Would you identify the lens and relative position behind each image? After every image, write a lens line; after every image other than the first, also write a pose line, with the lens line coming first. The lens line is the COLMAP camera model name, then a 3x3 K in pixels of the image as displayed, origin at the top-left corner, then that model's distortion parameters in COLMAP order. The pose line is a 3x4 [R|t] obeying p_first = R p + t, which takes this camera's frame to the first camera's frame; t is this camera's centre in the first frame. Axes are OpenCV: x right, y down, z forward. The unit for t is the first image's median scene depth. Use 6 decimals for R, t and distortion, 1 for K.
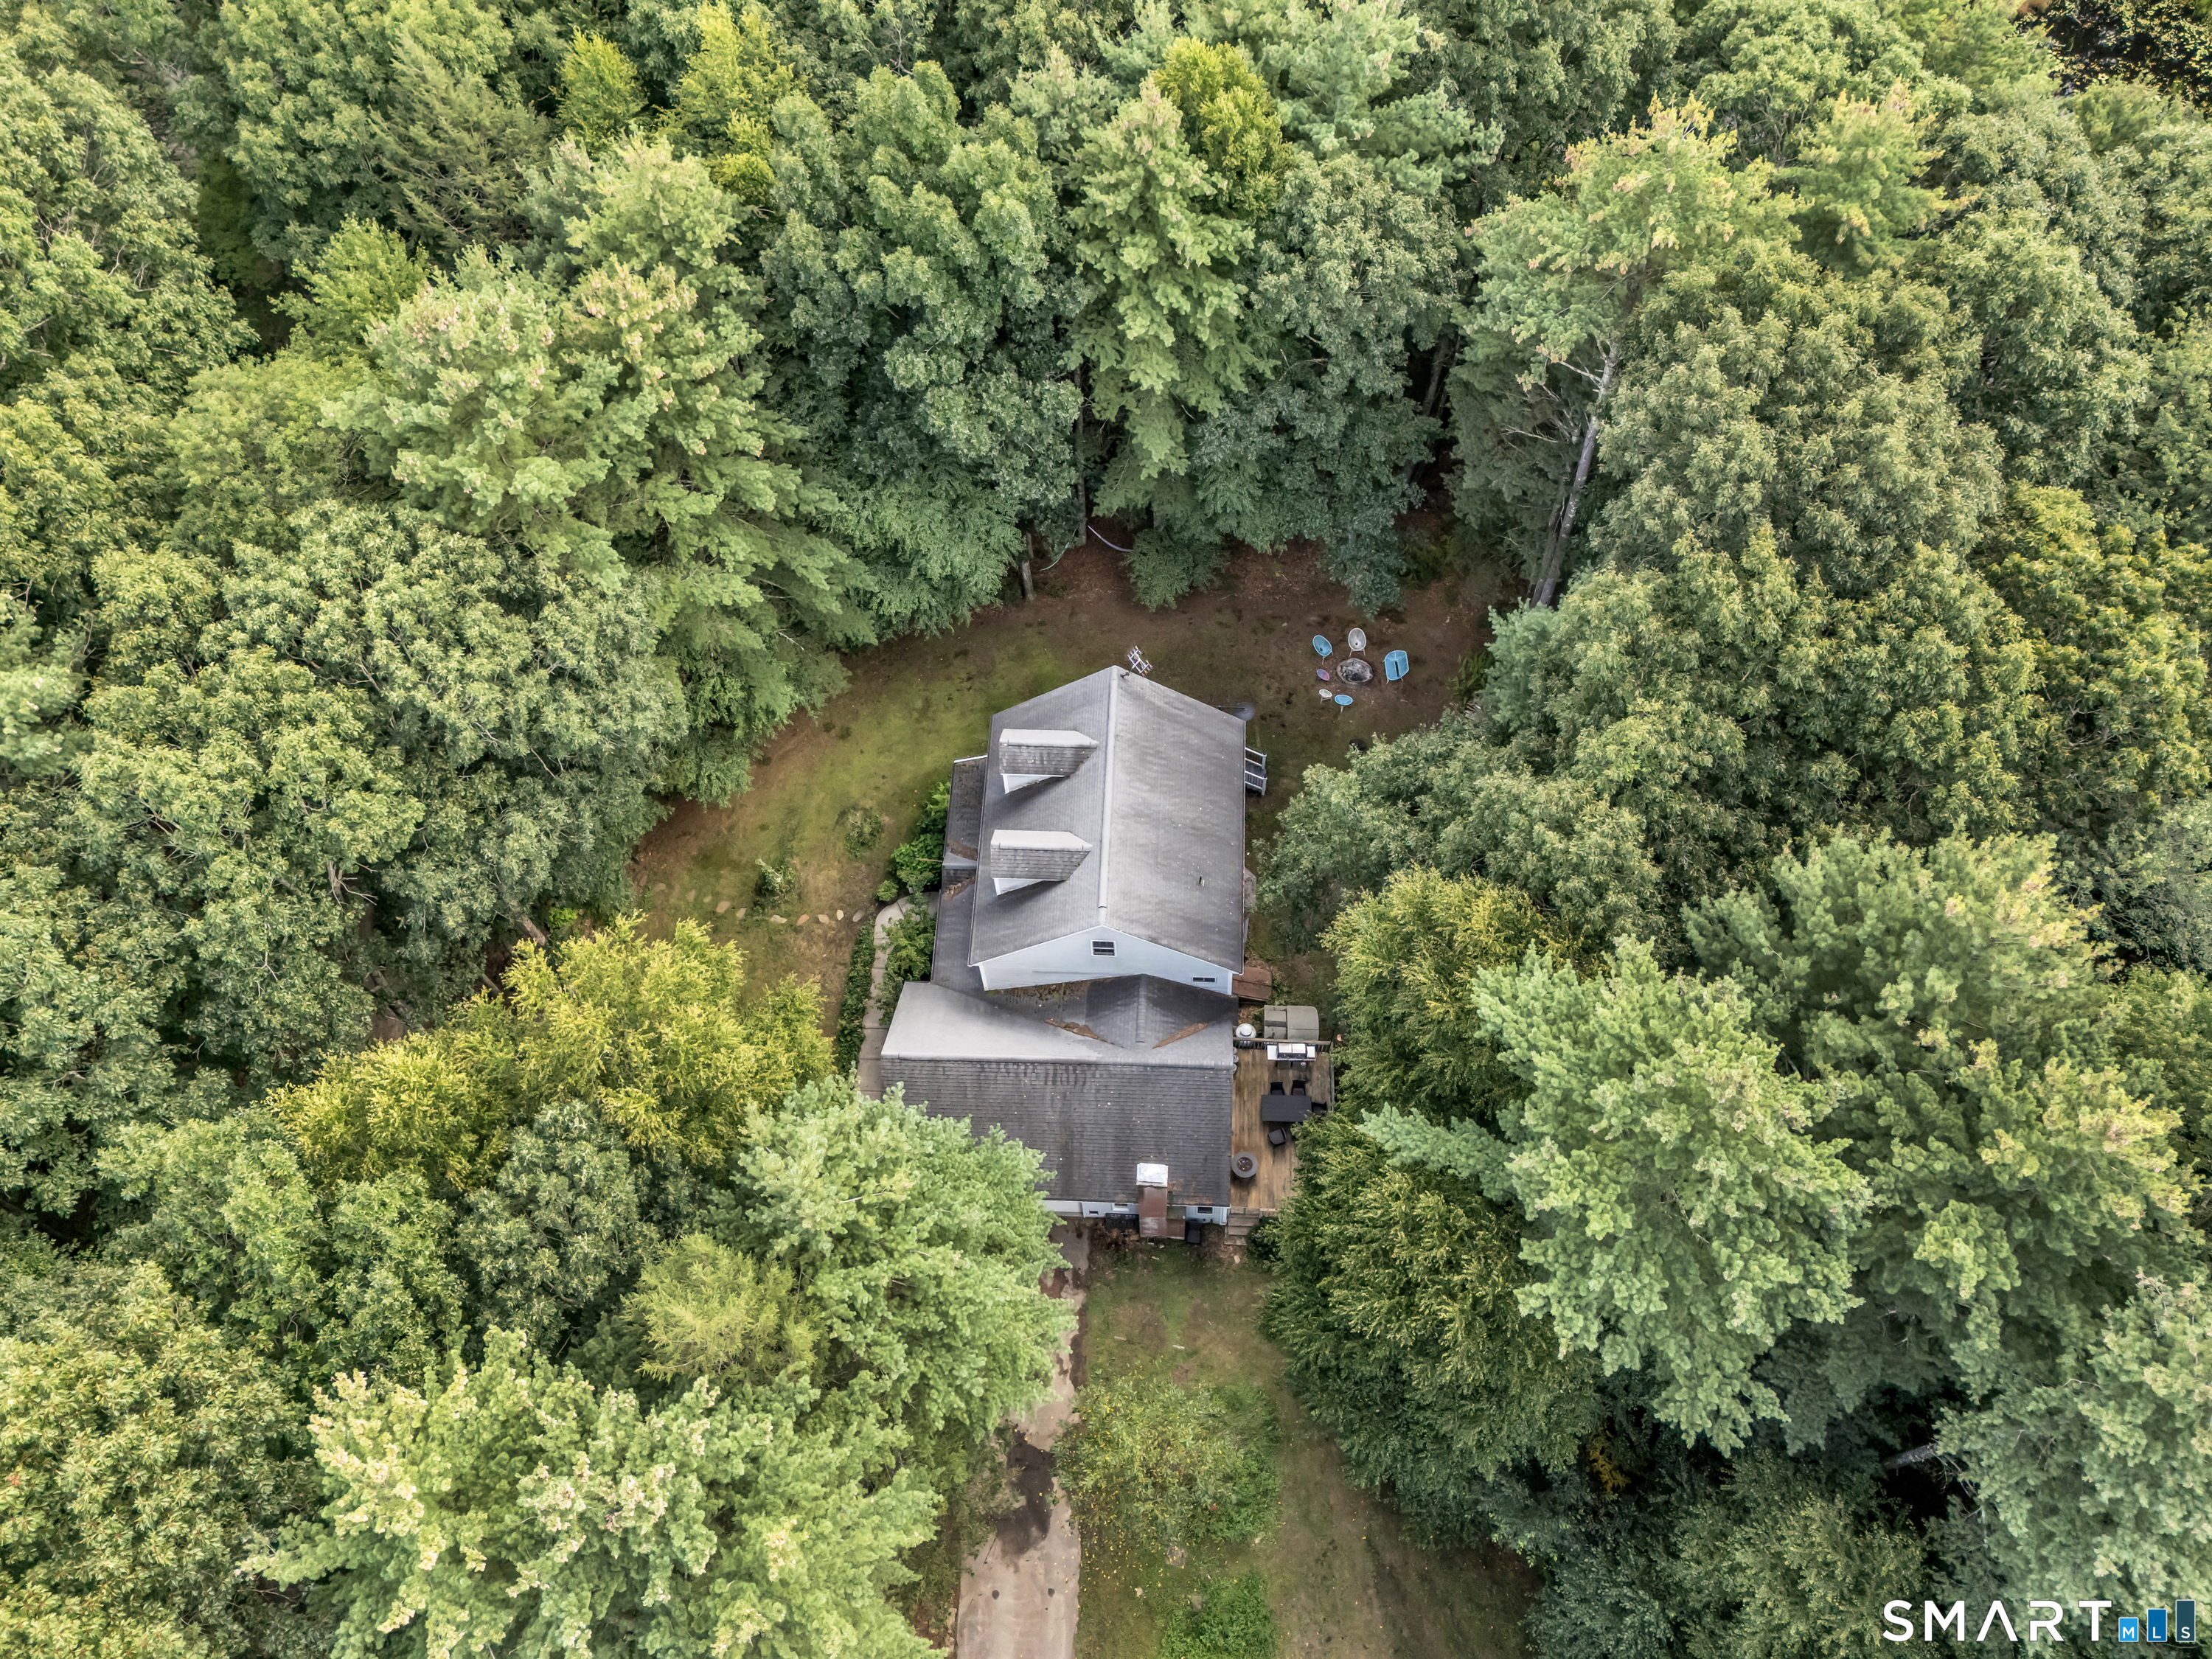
lens RADIAL K [[1777.1, 0, 1106.0], [0, 1777.1, 829.5], [0, 0, 1]] dist [0.016390, -0.000733]
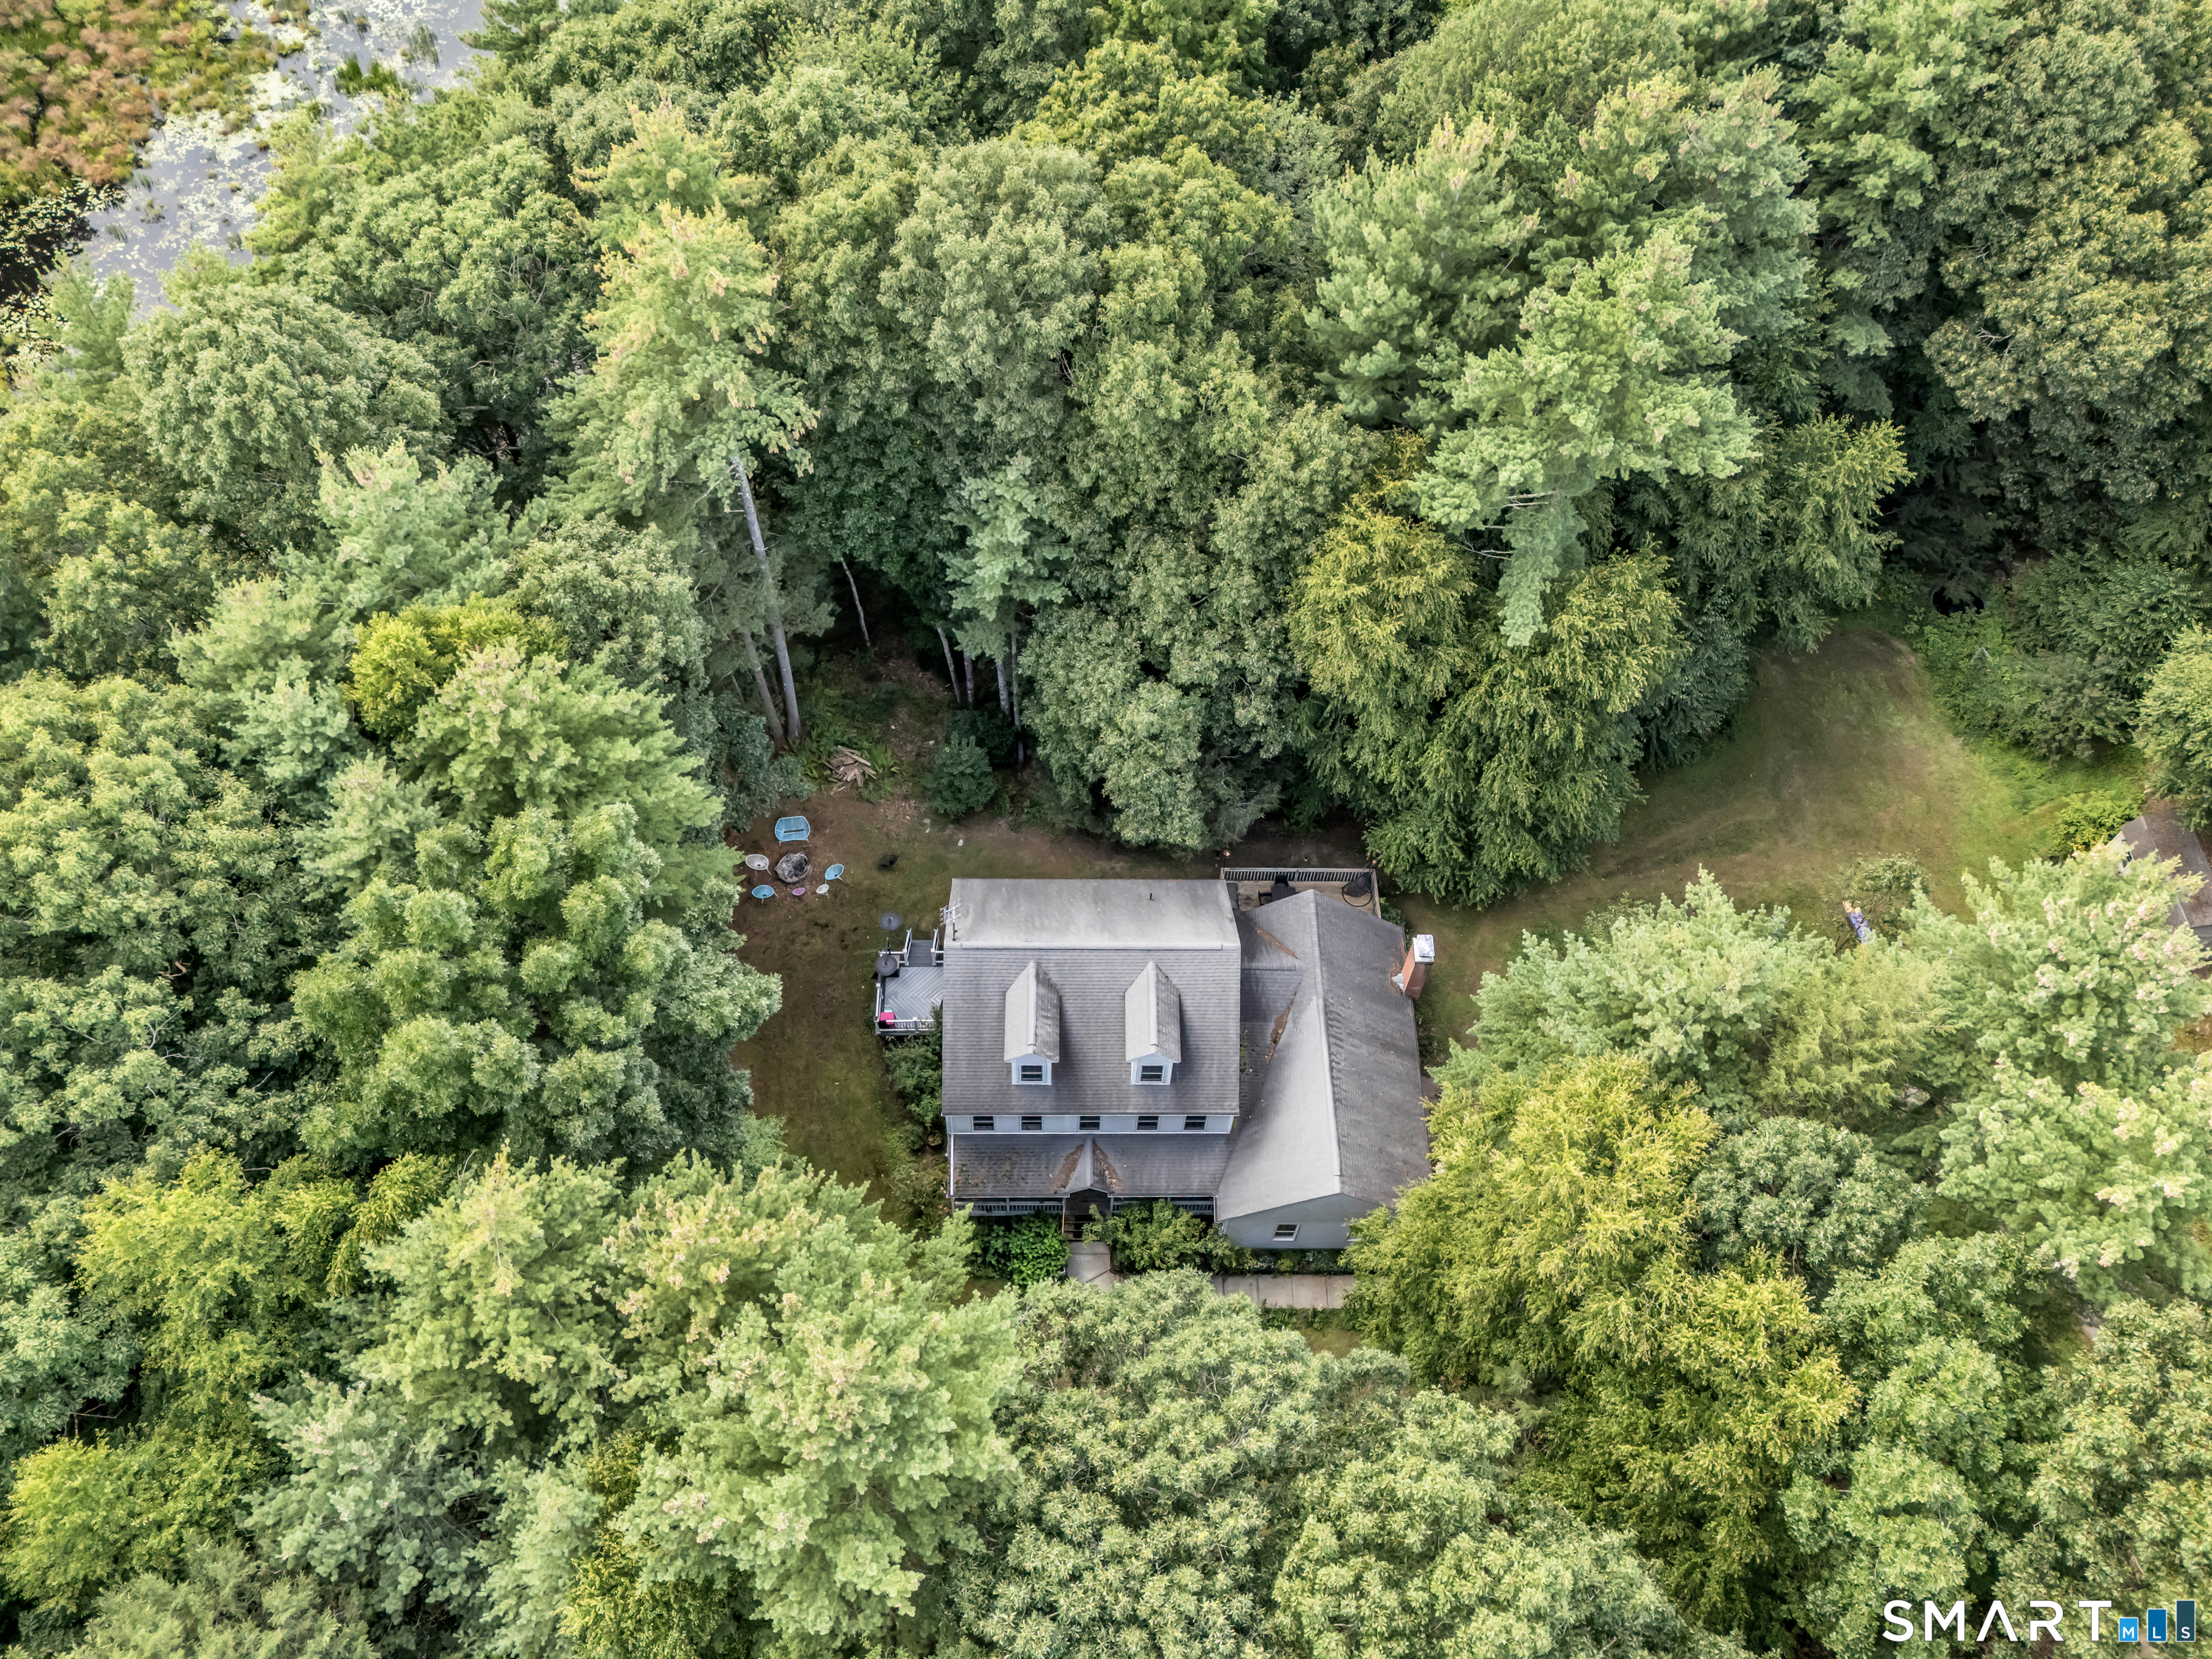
lens RADIAL K [[1752.4, 0, 1096.1], [0, 1752.4, 838.9], [0, 0, 1]] dist [0.078264, -0.083336]
pose [[-0.054343, -0.828974, 0.556641, -0.565619], [0.861239, 0.243184, 0.446239, -0.539040], [-0.505287, 0.503651, 0.700729, 0.300043]]
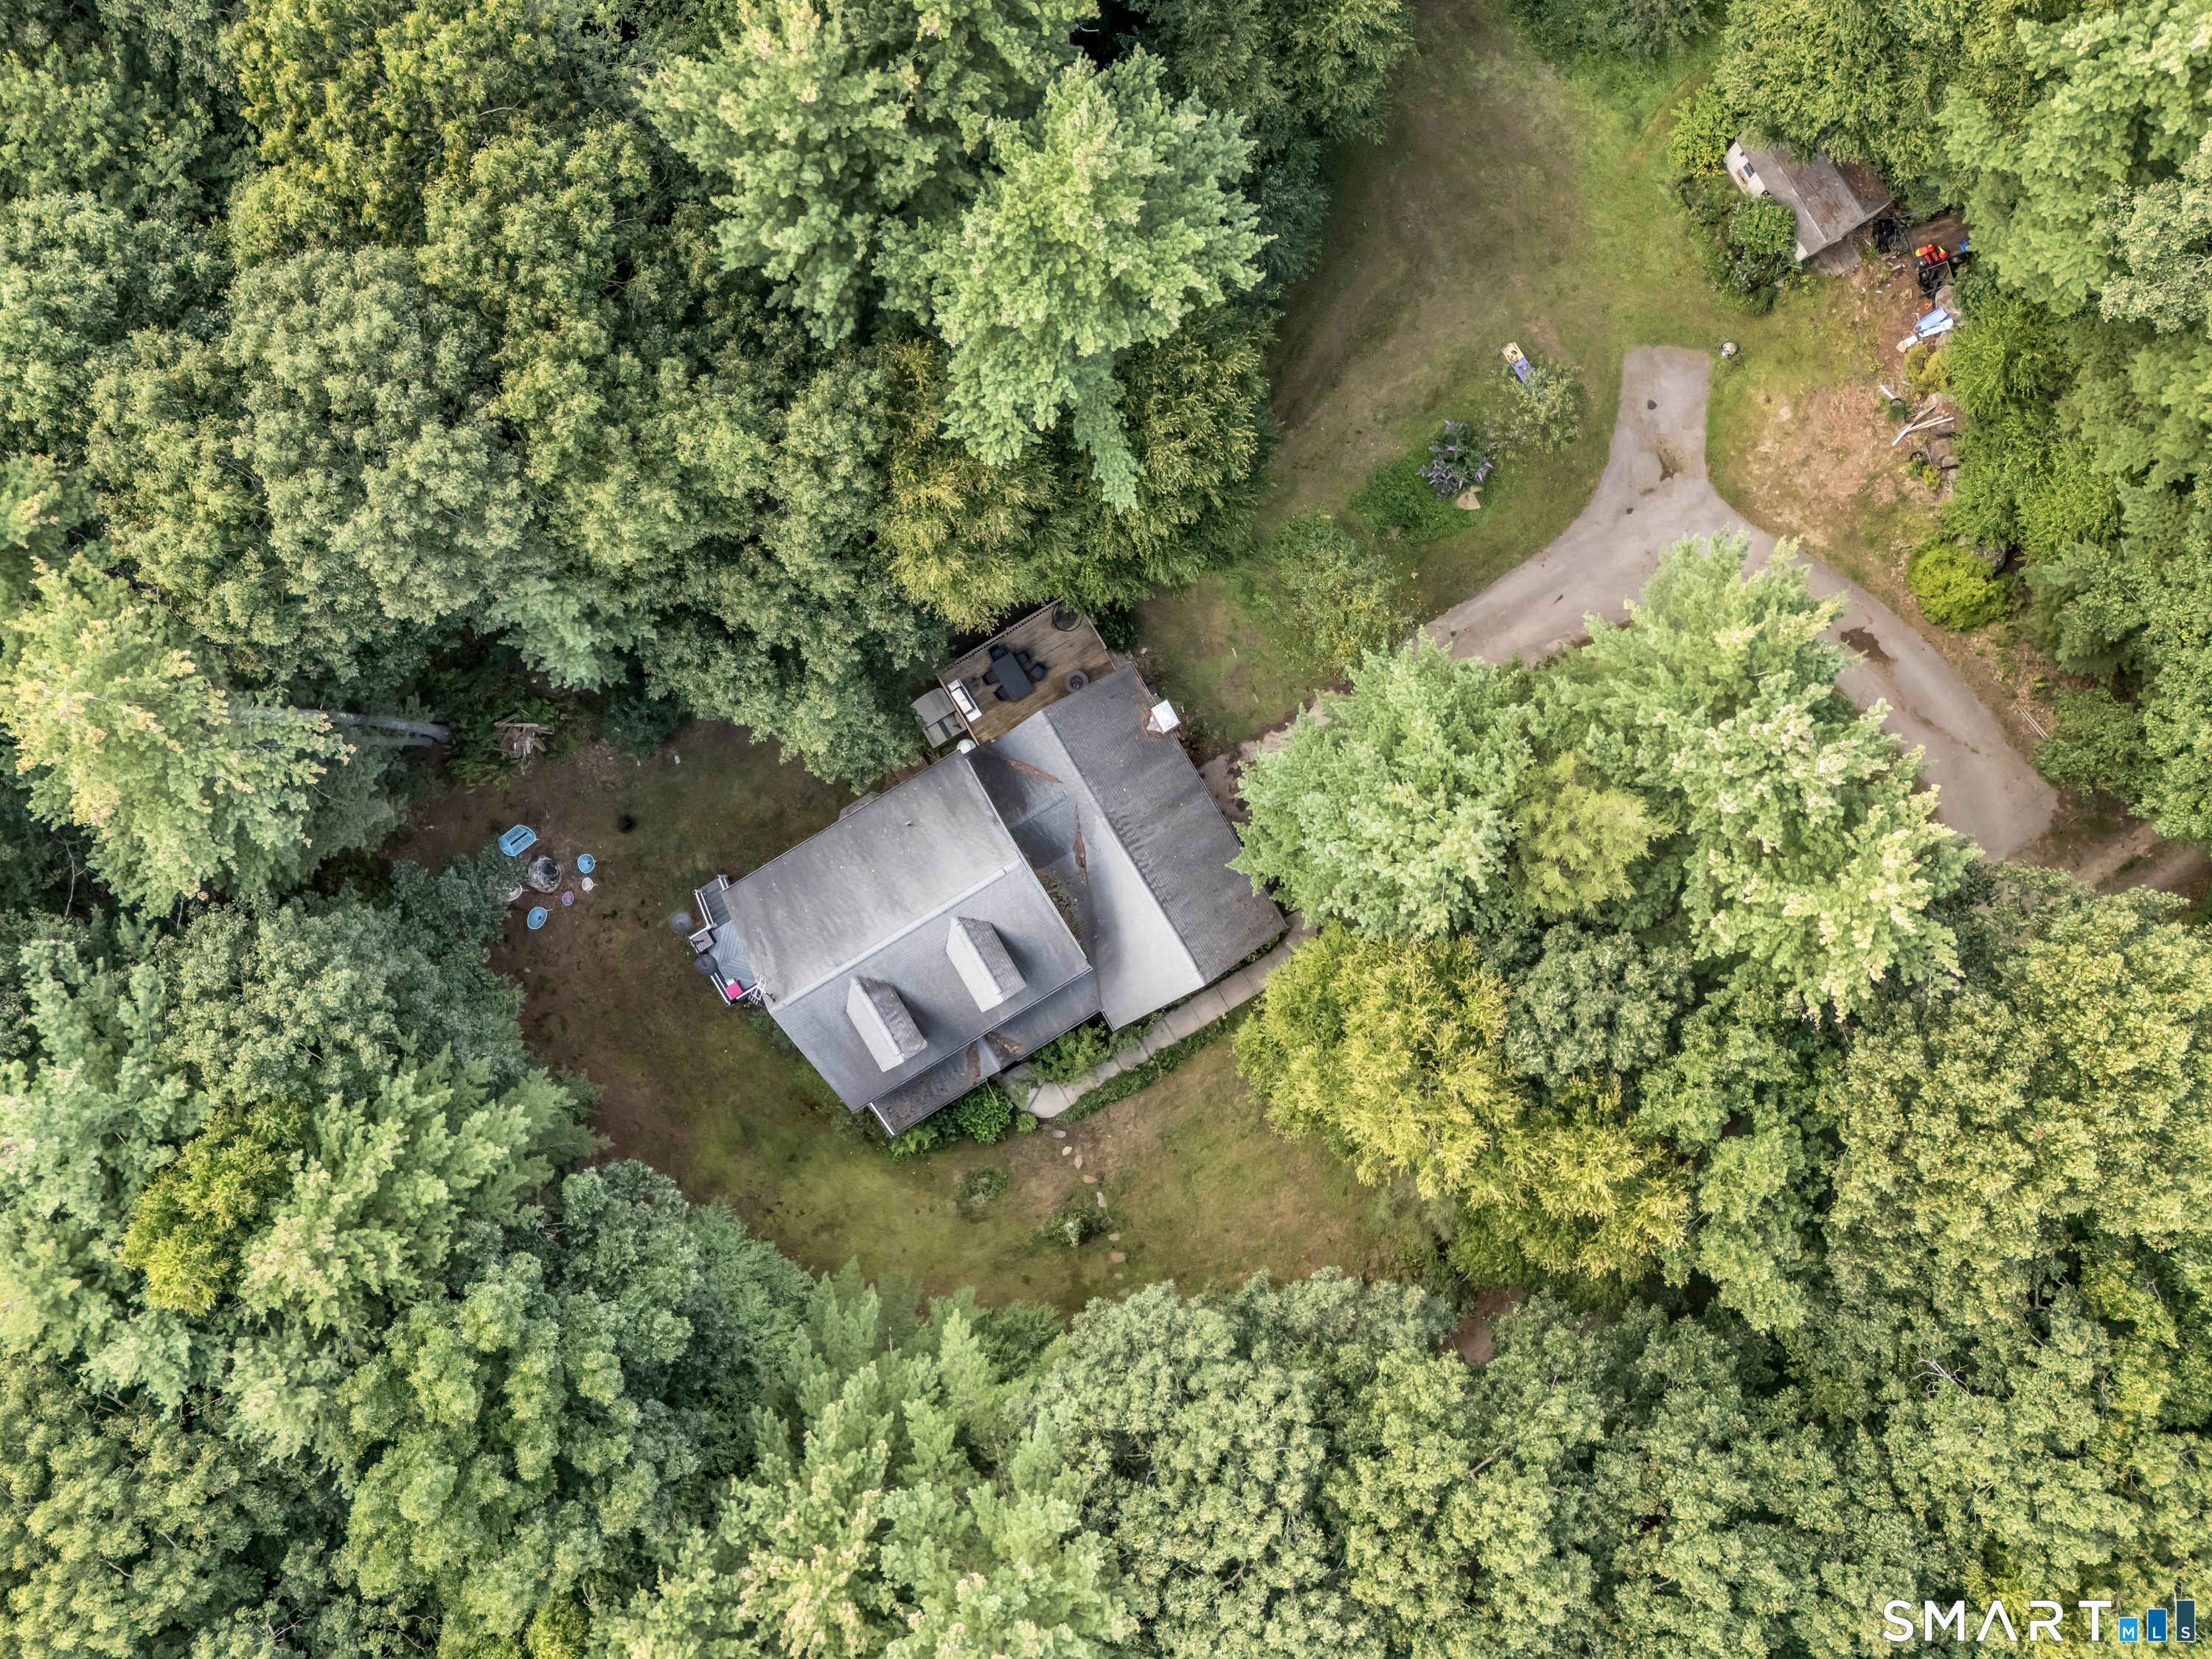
lens RADIAL K [[1900.9, 0, 1114.7], [0, 1900.9, 820.4], [0, 0, 1]] dist [0.034448, -0.010834]
pose [[-0.554247, -0.831638, 0.034477, -0.057670], [0.741375, -0.474414, 0.474652, -0.467152], [-0.378382, 0.288634, 0.879498, -0.038343]]
